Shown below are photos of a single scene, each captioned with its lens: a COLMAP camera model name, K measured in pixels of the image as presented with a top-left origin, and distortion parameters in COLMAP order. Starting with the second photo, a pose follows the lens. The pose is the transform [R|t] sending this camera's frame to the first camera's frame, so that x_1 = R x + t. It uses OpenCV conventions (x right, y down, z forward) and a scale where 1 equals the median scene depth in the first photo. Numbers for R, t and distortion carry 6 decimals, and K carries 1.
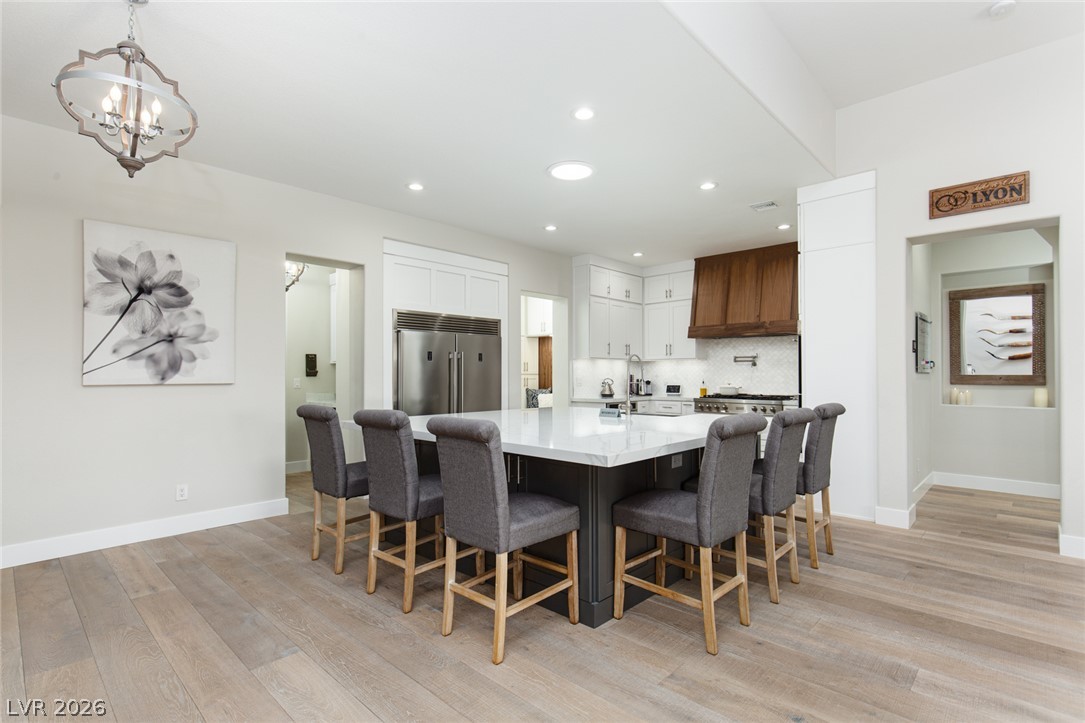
lens RADIAL K [[539.7, 0, 560.7], [0, 539.7, 369.9], [0, 0, 1]] dist [-0.004763, 0.003726]
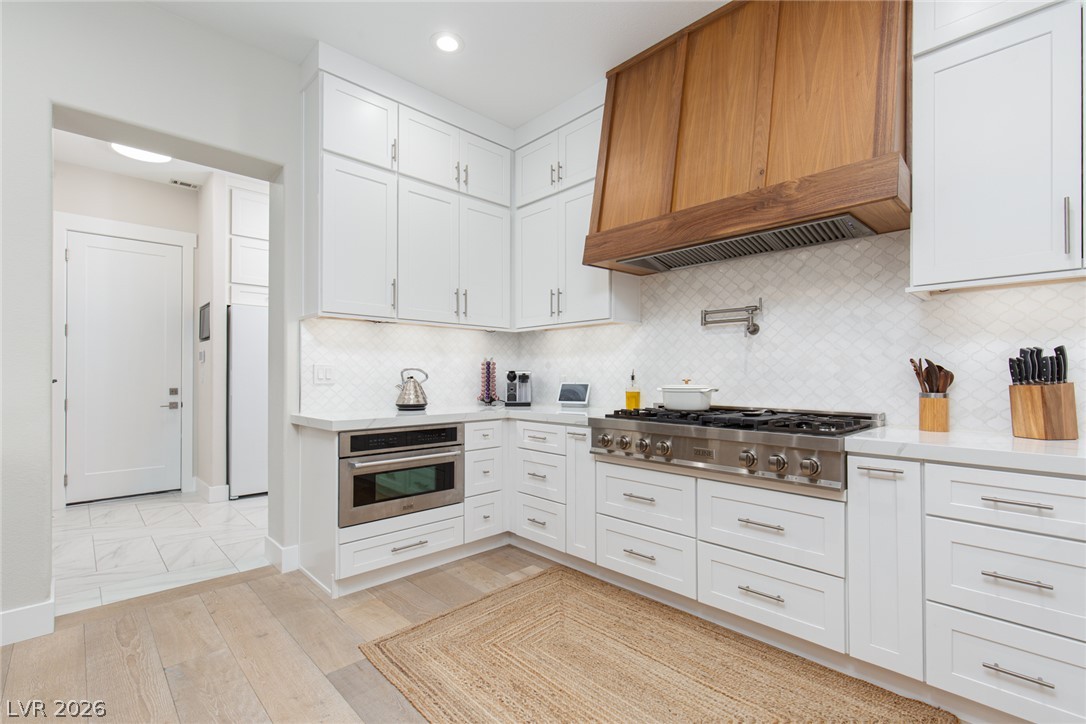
lens RADIAL K [[492.6, 0, 562.2], [0, 492.6, 372.1], [0, 0, 1]] dist [0.022489, -0.000553]
pose [[0.997506, 0.004133, -0.070465, 0.257866], [-0.004281, 0.999989, -0.001962, 0.021408], [0.070456, 0.002259, 0.997512, 0.666668]]
